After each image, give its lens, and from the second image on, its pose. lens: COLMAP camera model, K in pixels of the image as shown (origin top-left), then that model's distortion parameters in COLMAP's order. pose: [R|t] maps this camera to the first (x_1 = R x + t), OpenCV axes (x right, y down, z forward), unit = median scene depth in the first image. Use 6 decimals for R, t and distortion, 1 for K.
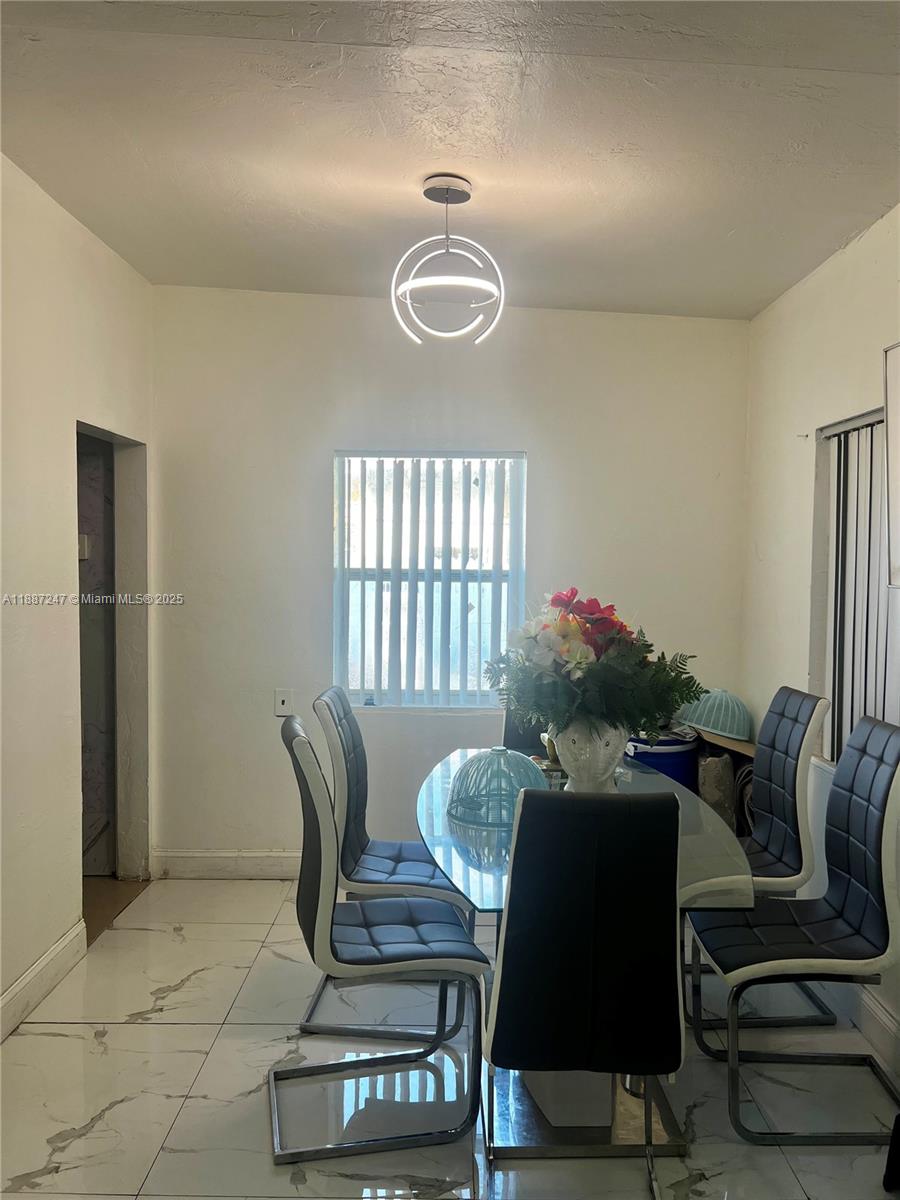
lens RADIAL K [[906.8, 0, 449.9], [0, 906.8, 599.2], [0, 0, 1]] dist [-0.004191, -0.002949]
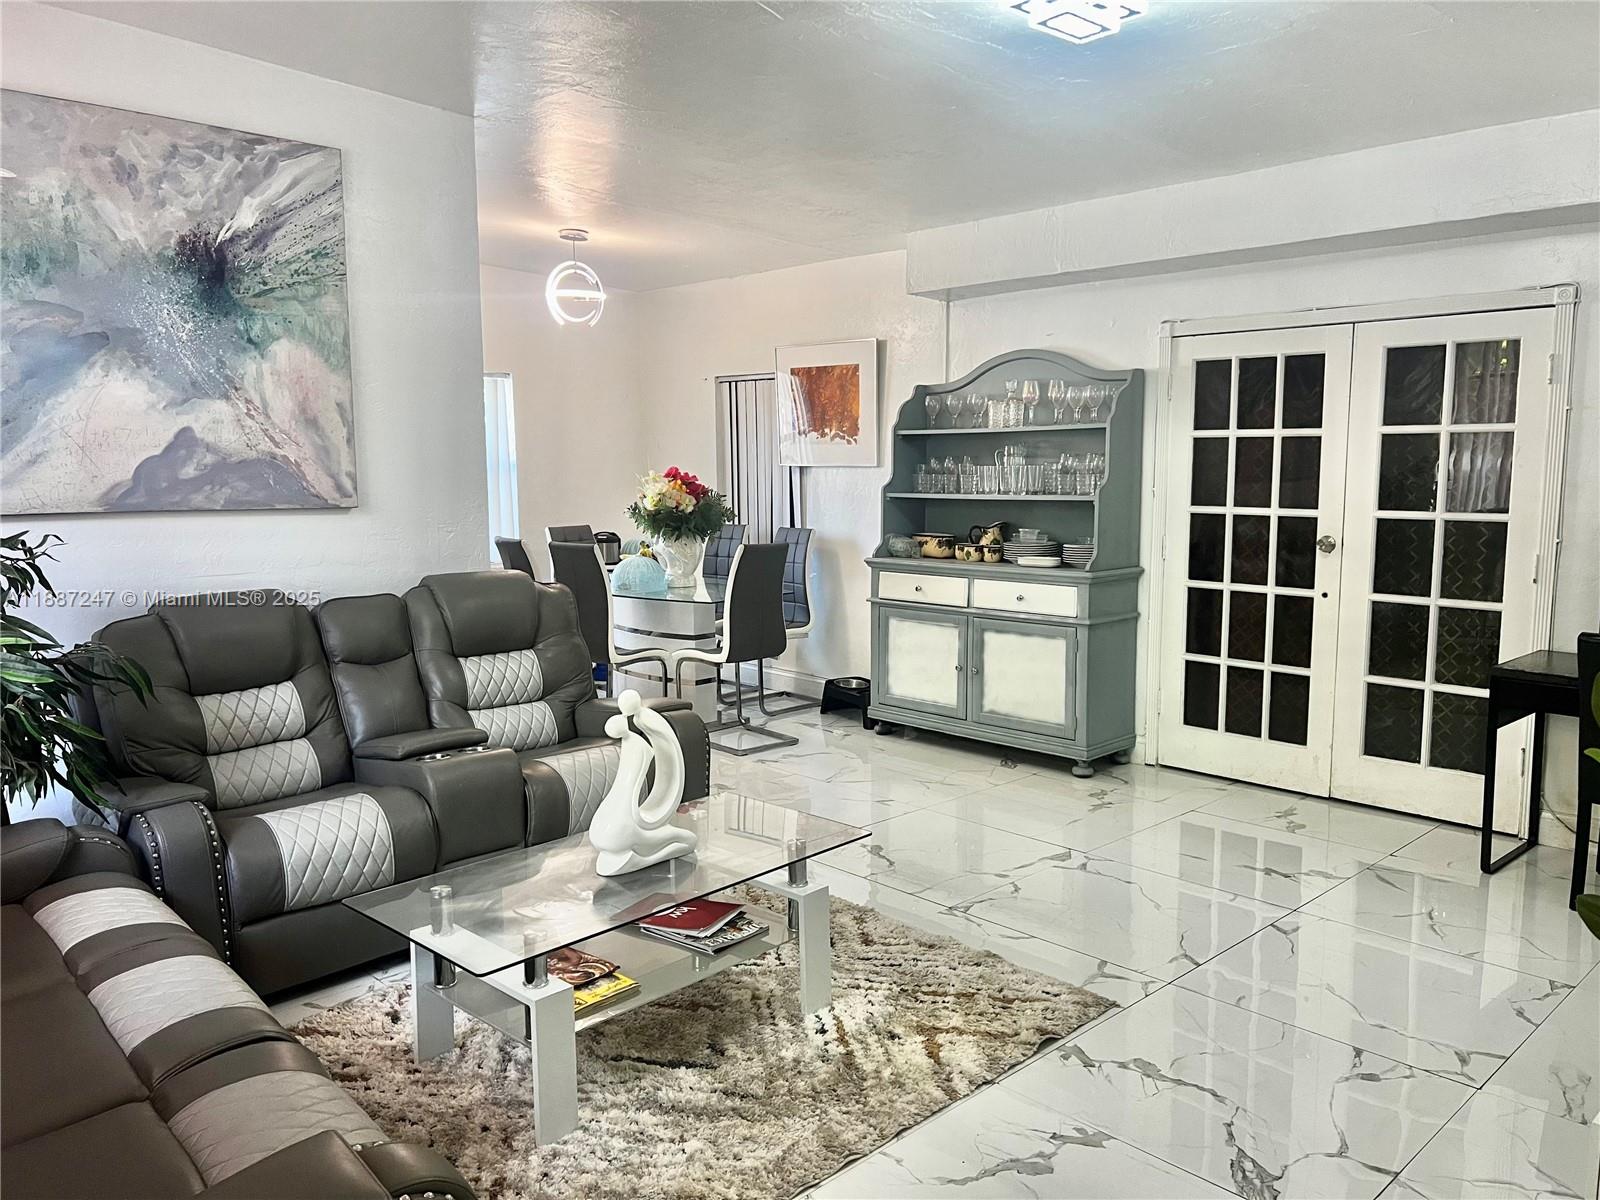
lens RADIAL K [[1209.0, 0, 798.7], [0, 1209.0, 601.8], [0, 0, 1]] dist [-0.004191, -0.002949]
pose [[-0.686209, -0.090774, 0.721719, -1.029178], [0.035194, 0.986878, 0.157586, -0.087531], [-0.726553, 0.133537, -0.674010, 1.833743]]
